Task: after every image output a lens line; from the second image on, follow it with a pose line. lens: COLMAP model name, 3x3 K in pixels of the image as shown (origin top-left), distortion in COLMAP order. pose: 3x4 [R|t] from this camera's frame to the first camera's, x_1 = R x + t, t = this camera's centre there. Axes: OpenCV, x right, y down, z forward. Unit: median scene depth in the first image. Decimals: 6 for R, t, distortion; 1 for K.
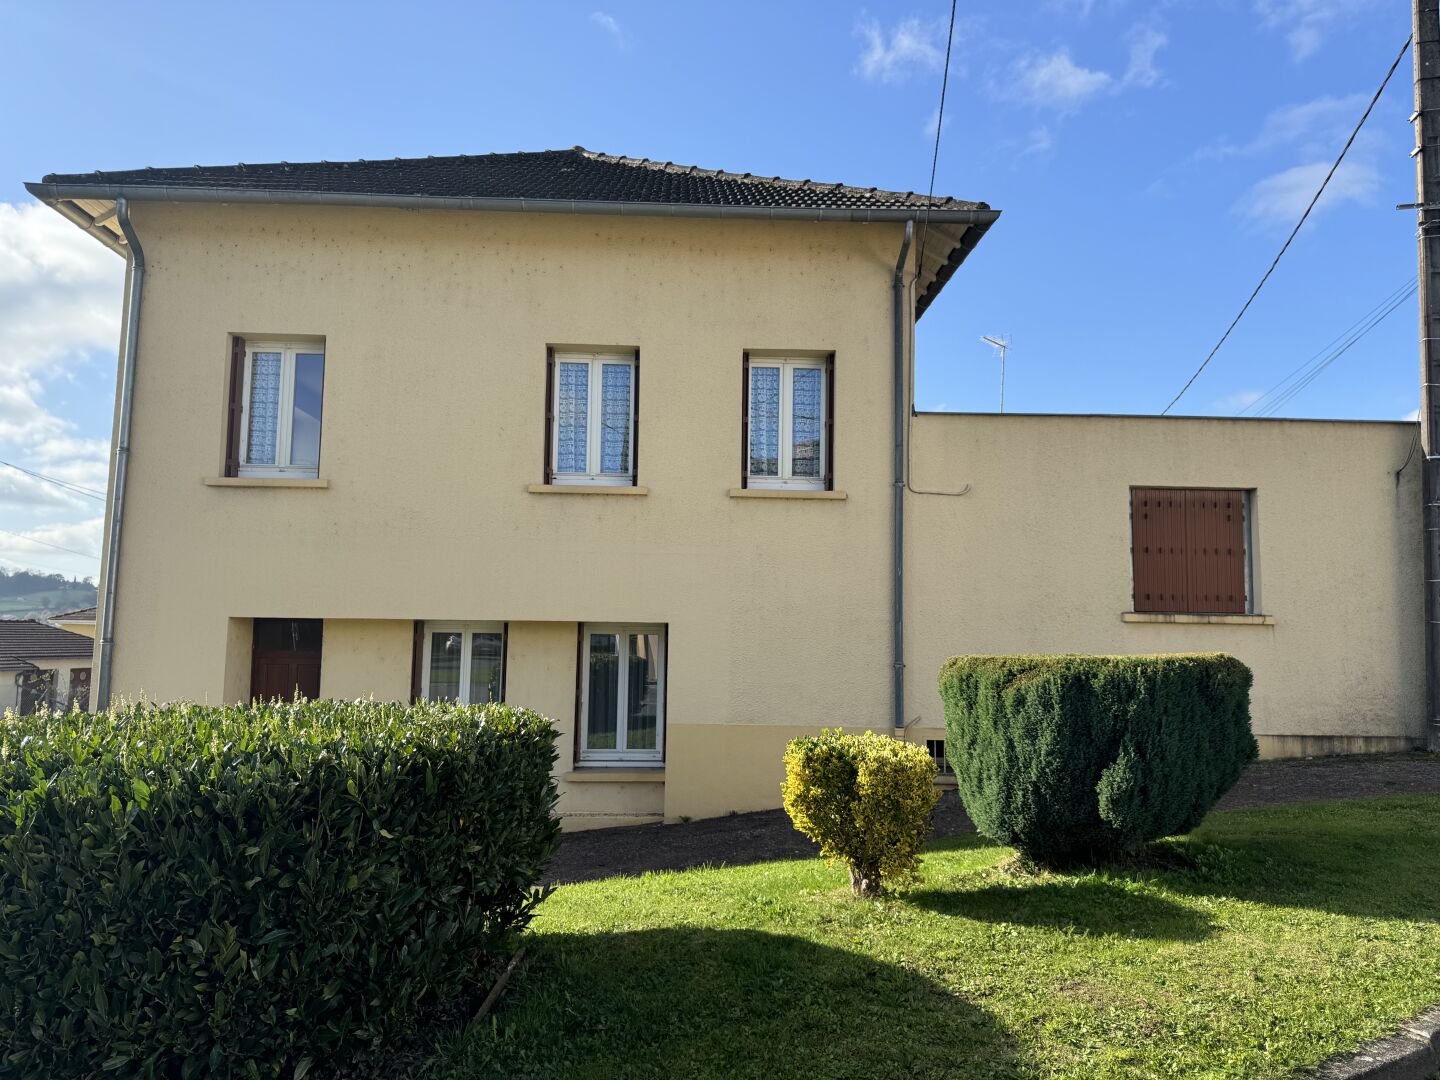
lens RADIAL K [[1014.1, 0, 720.9], [0, 1014.1, 541.7], [0, 0, 1]] dist [0.000580, -0.000109]
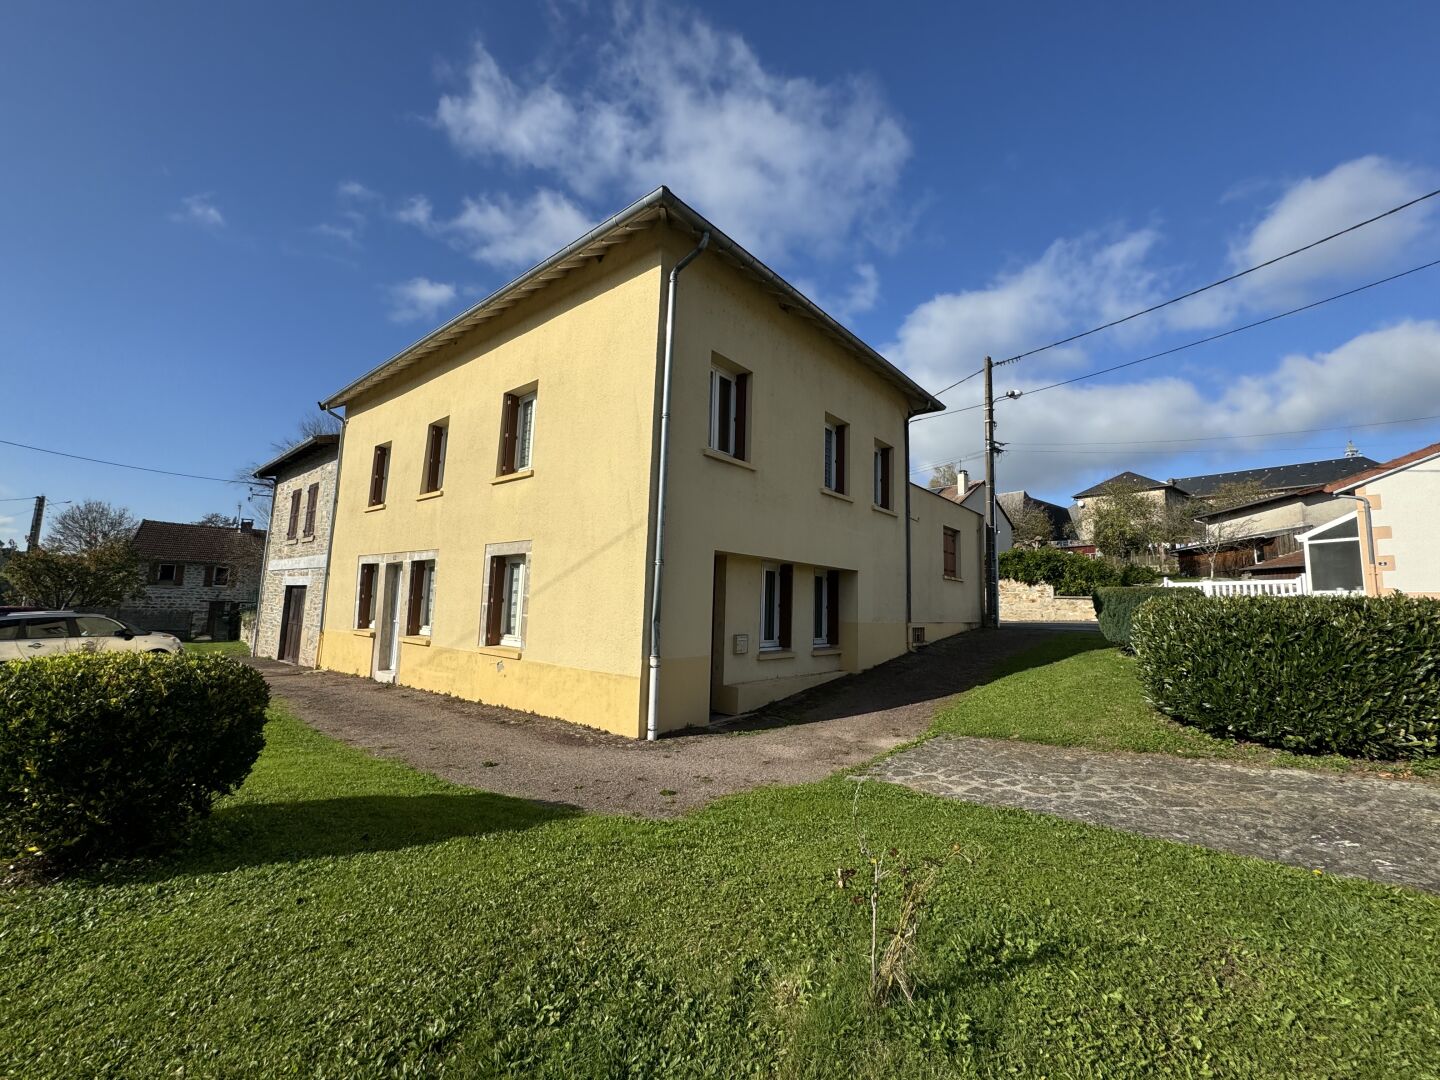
lens RADIAL K [[579.7, 0, 721.5], [0, 579.7, 539.7], [0, 0, 1]] dist [-0.000006, -0.000023]
pose [[0.681176, 0.091570, 0.726371, -1.050053], [-0.092289, 0.994973, -0.038884, 0.091201], [-0.726280, -0.040549, 0.686202, 0.405549]]
